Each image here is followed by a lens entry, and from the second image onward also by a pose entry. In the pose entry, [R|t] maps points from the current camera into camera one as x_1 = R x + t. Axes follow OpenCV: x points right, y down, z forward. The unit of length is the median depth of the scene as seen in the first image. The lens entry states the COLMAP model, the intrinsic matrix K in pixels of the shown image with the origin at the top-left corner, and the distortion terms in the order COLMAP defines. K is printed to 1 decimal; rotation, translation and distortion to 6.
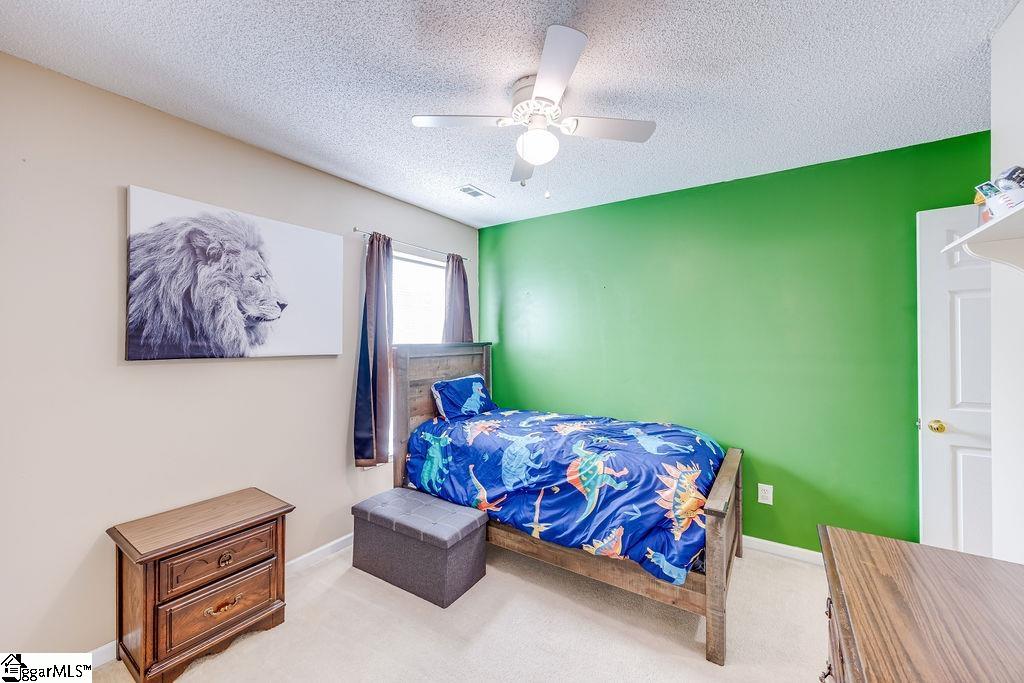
lens RADIAL K [[401.3, 0, 514.0], [0, 401.3, 341.3], [0, 0, 1]] dist [-0.003561, -0.000185]
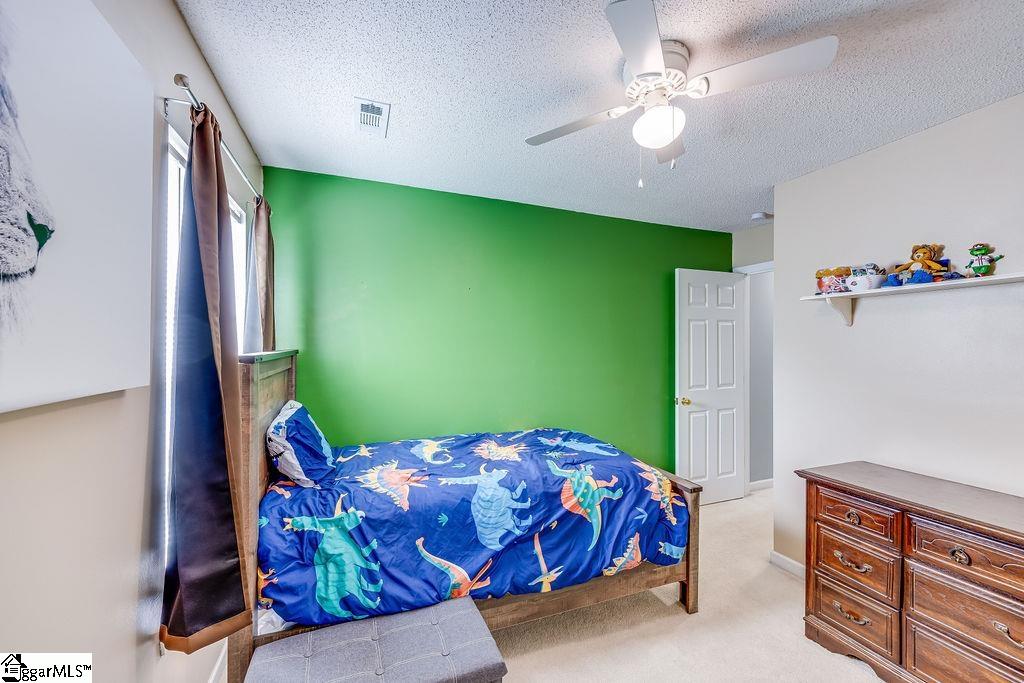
lens RADIAL K [[401.3, 0, 513.5], [0, 401.3, 343.8], [0, 0, 1]] dist [-0.003561, -0.000185]
pose [[0.576031, 0.008617, 0.817383, -0.646095], [-0.005782, 0.999962, -0.006468, -0.007678], [-0.817408, -0.001000, 0.576059, 0.581116]]
